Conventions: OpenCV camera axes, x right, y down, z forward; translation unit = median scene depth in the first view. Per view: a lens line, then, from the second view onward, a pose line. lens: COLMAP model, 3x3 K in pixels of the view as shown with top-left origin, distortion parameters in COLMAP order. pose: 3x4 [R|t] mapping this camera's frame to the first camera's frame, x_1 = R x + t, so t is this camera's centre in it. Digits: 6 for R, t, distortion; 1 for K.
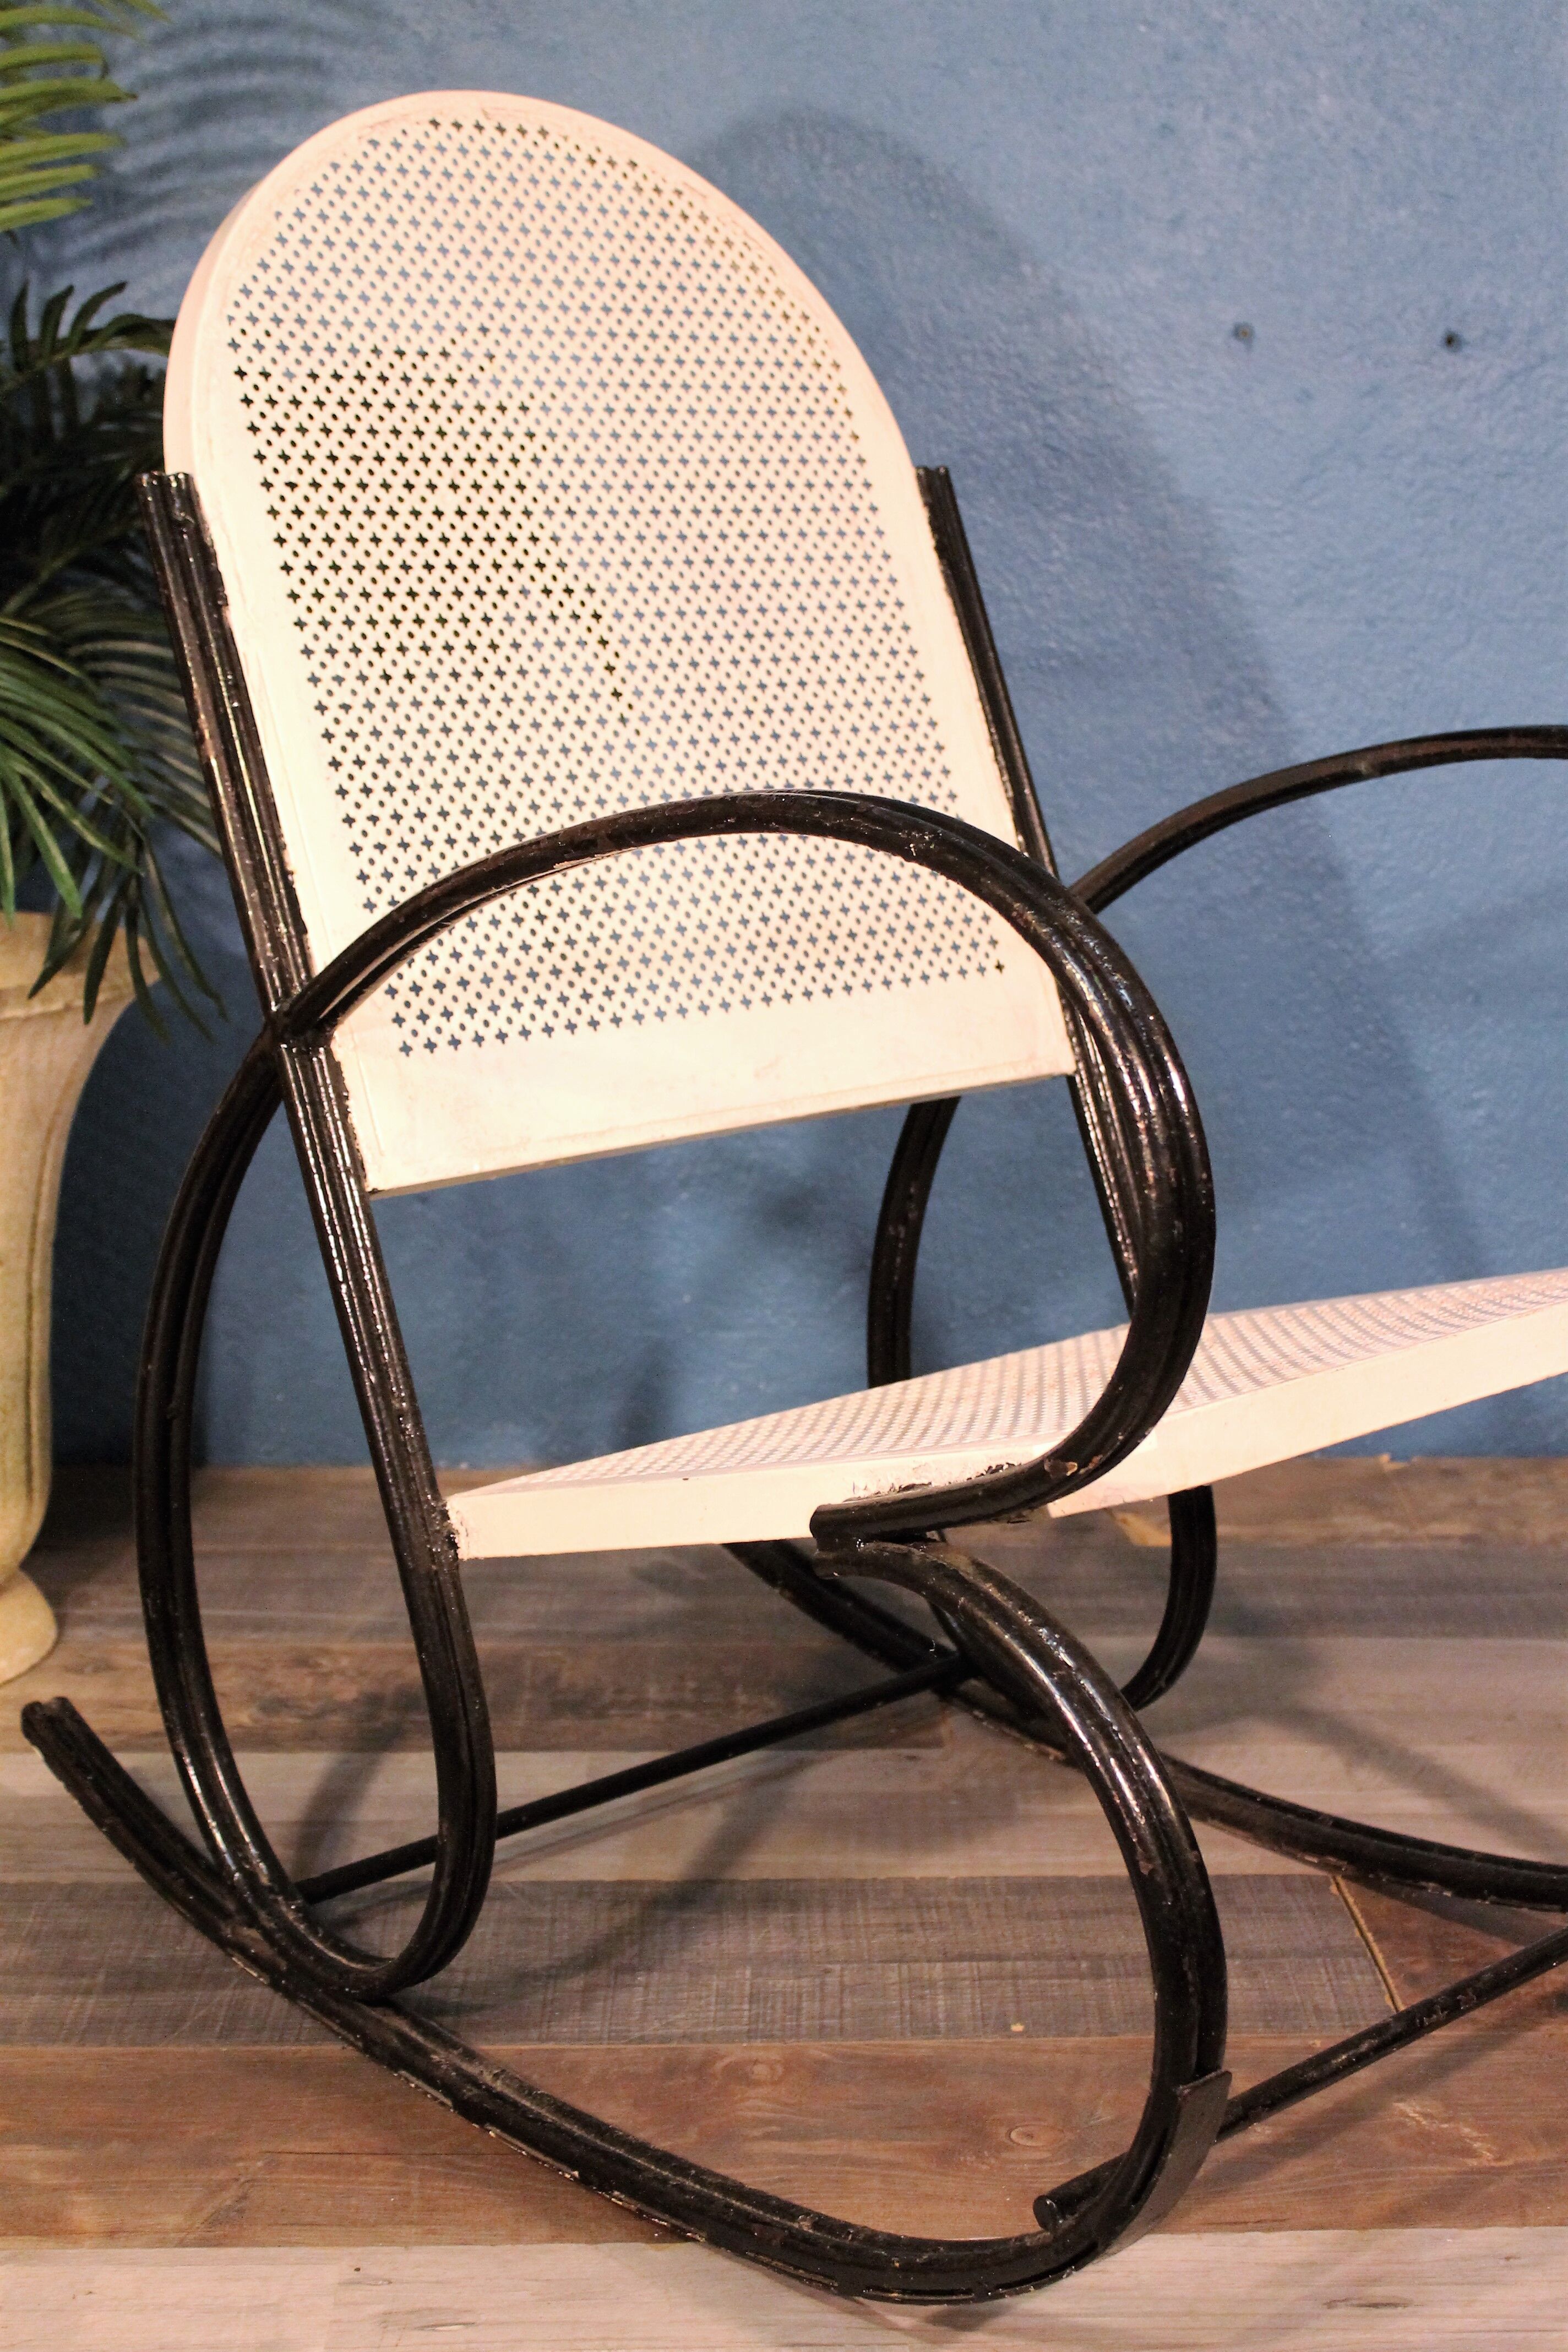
lens RADIAL K [[3188.0, 0, 784.0], [0, 3188.0, 1176.0], [0, 0, 1]] dist [-0.086435, 0.142100]
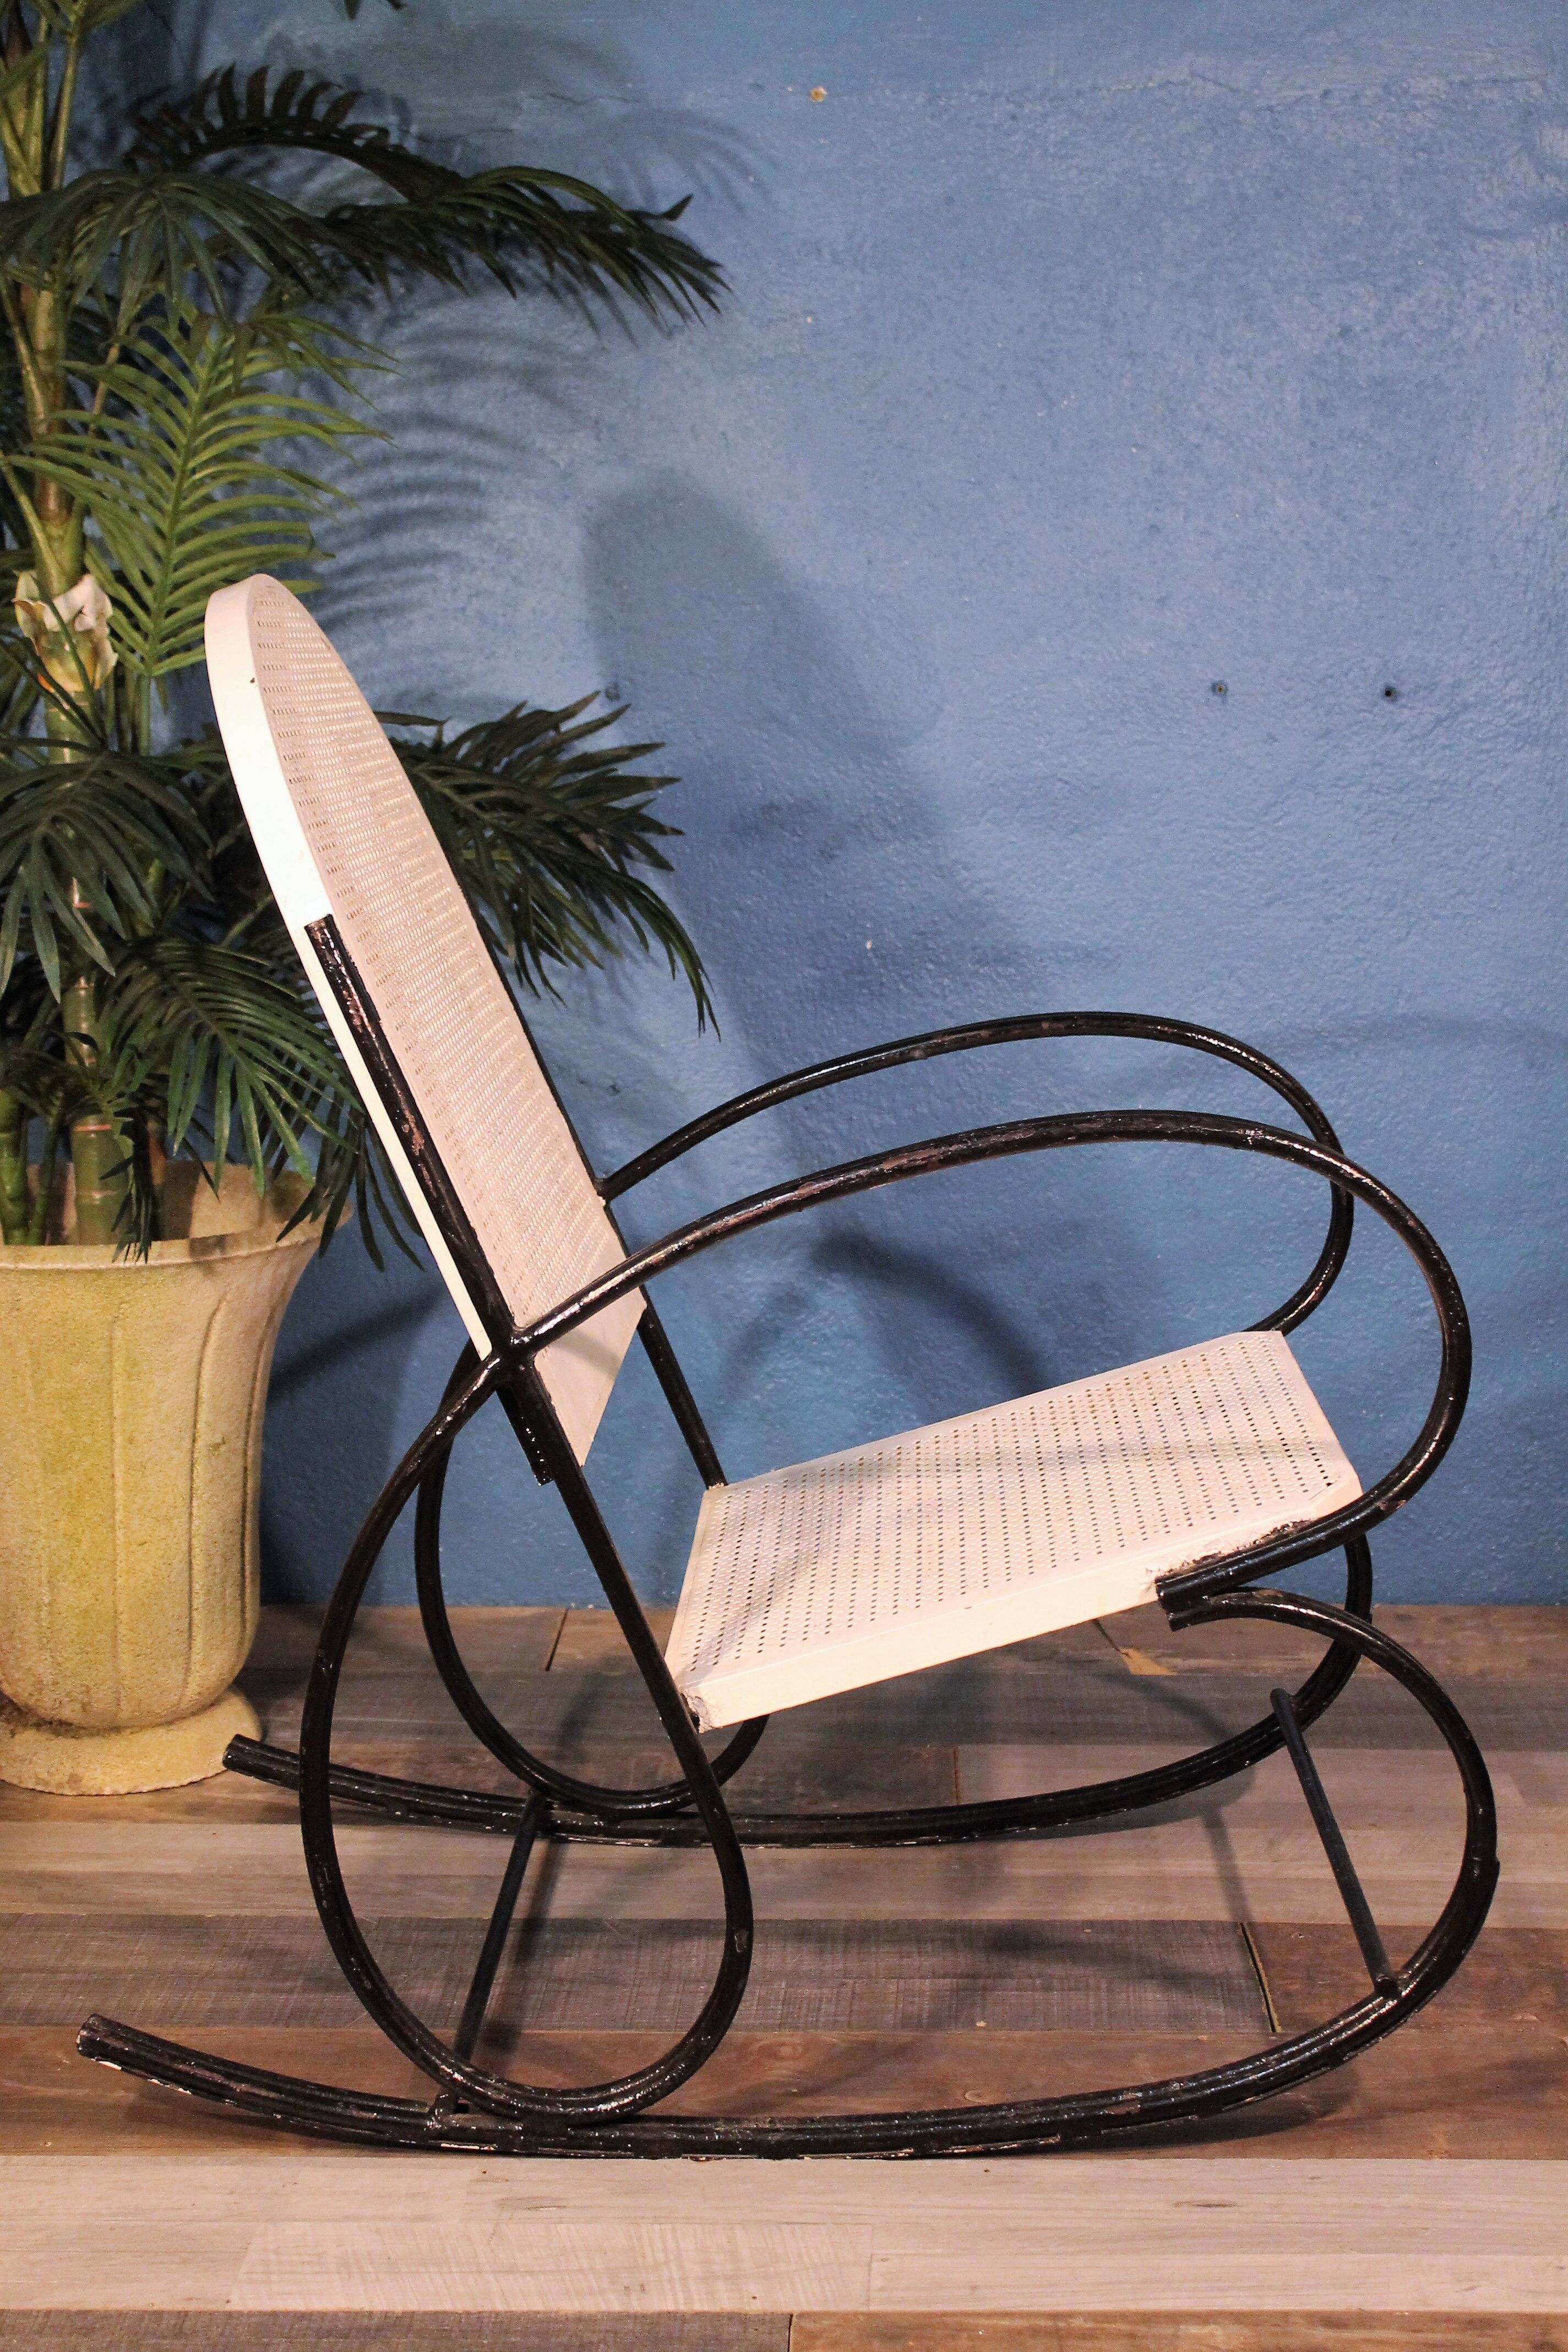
lens RADIAL K [[3188.0, 0, 784.0], [0, 3188.0, 1176.0], [0, 0, 1]] dist [-0.086435, 0.142100]
pose [[0.998543, -0.000715, -0.053961, 0.043364], [-0.001962, 0.998771, -0.049525, -0.014971], [0.053930, 0.049559, 0.997314, -0.243117]]
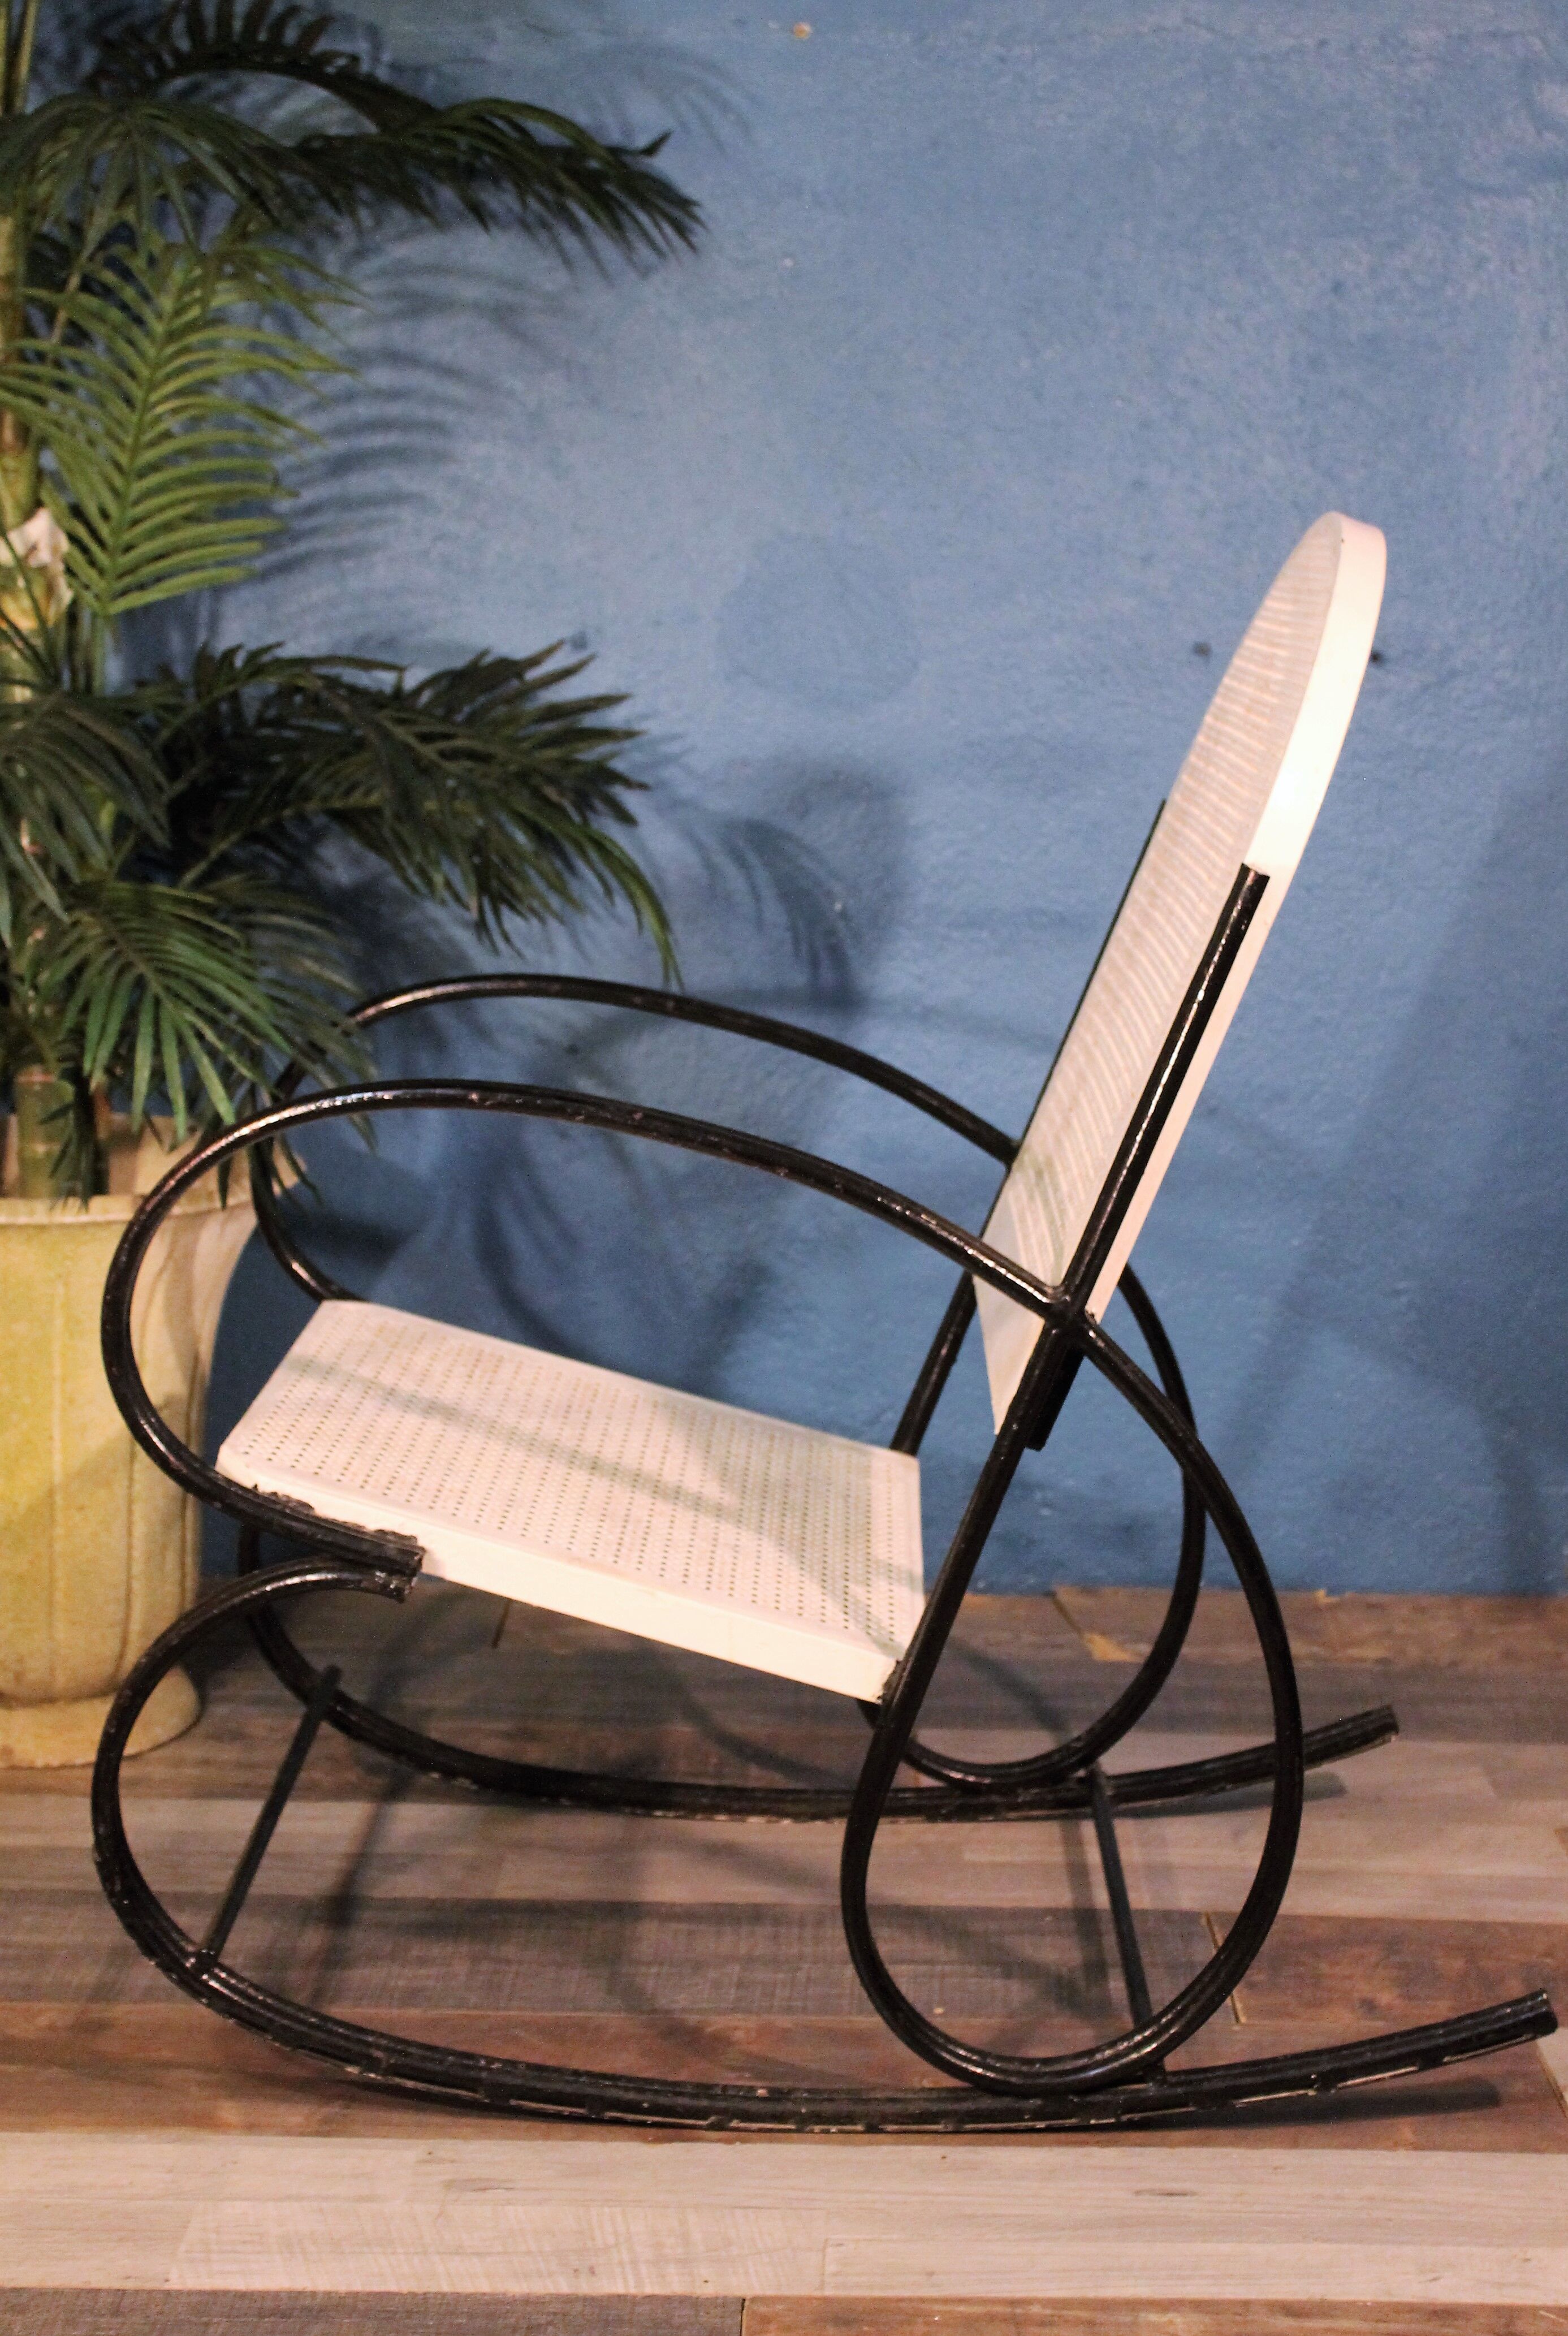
lens RADIAL K [[3325.1, 0, 806.7], [0, 3325.1, 1141.3], [0, 0, 1]] dist [-0.078960, 0.079125]
pose [[0.999358, 0.016683, -0.031706, 0.038831], [-0.018330, 0.998460, -0.052368, -0.011154], [0.030783, 0.052915, 0.998124, -0.261032]]
